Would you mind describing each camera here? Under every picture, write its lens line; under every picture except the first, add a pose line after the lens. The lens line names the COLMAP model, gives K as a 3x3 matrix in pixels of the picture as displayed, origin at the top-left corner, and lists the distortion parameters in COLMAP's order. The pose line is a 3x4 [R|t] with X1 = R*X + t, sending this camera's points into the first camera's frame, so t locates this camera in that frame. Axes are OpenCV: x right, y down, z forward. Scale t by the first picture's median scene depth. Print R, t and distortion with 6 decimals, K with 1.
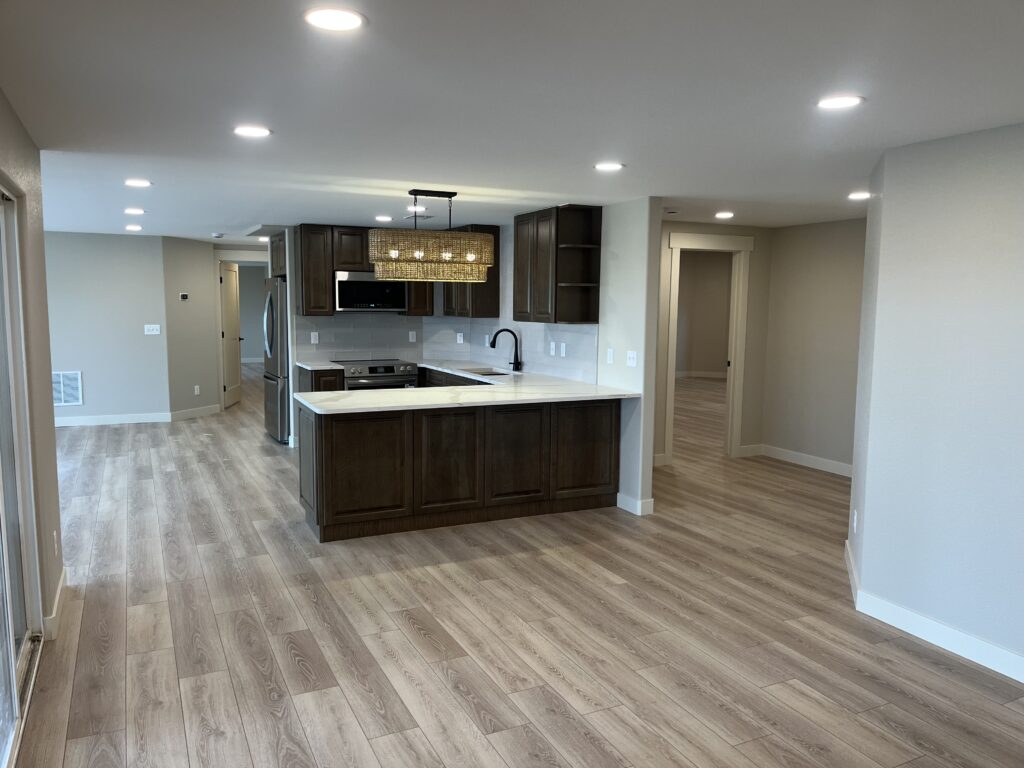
lens RADIAL K [[769.2, 0, 512.0], [0, 769.2, 384.0], [0, 0, 1]] dist [0.086805, -0.163009]
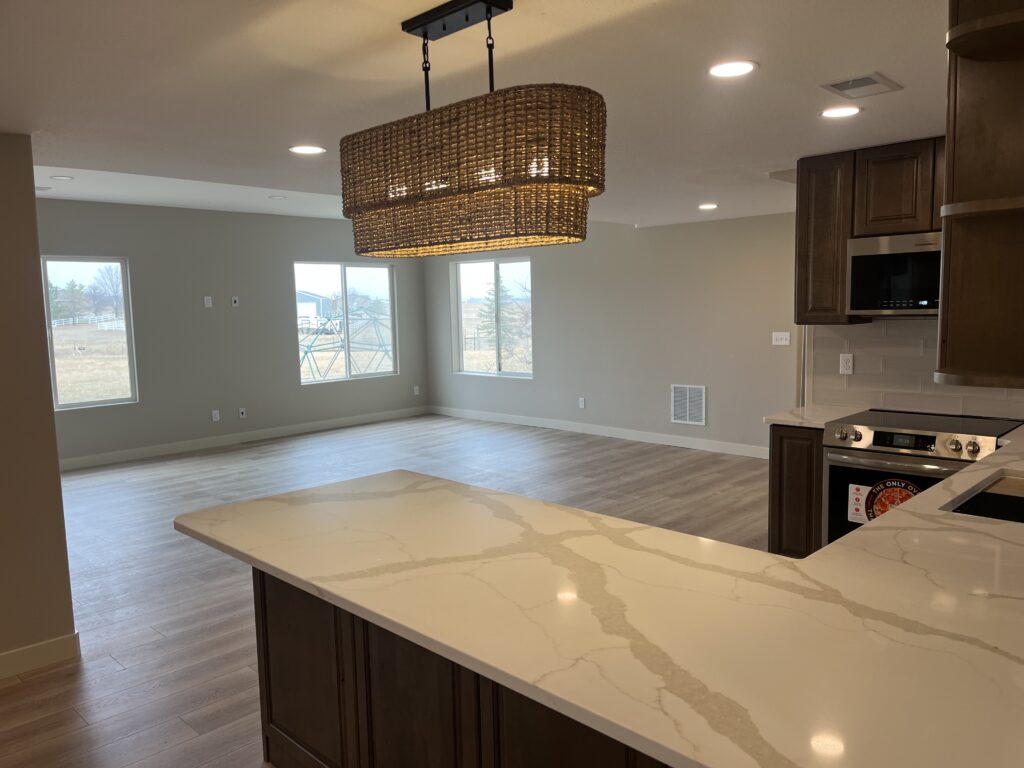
lens RADIAL K [[769.2, 0, 512.0], [0, 769.2, 384.0], [0, 0, 1]] dist [0.086805, -0.163009]
pose [[0.331819, 0.083122, -0.939674, 0.187712], [-0.078790, 0.995072, 0.060200, -0.061114], [0.940047, 0.054061, 0.336733, 0.604932]]
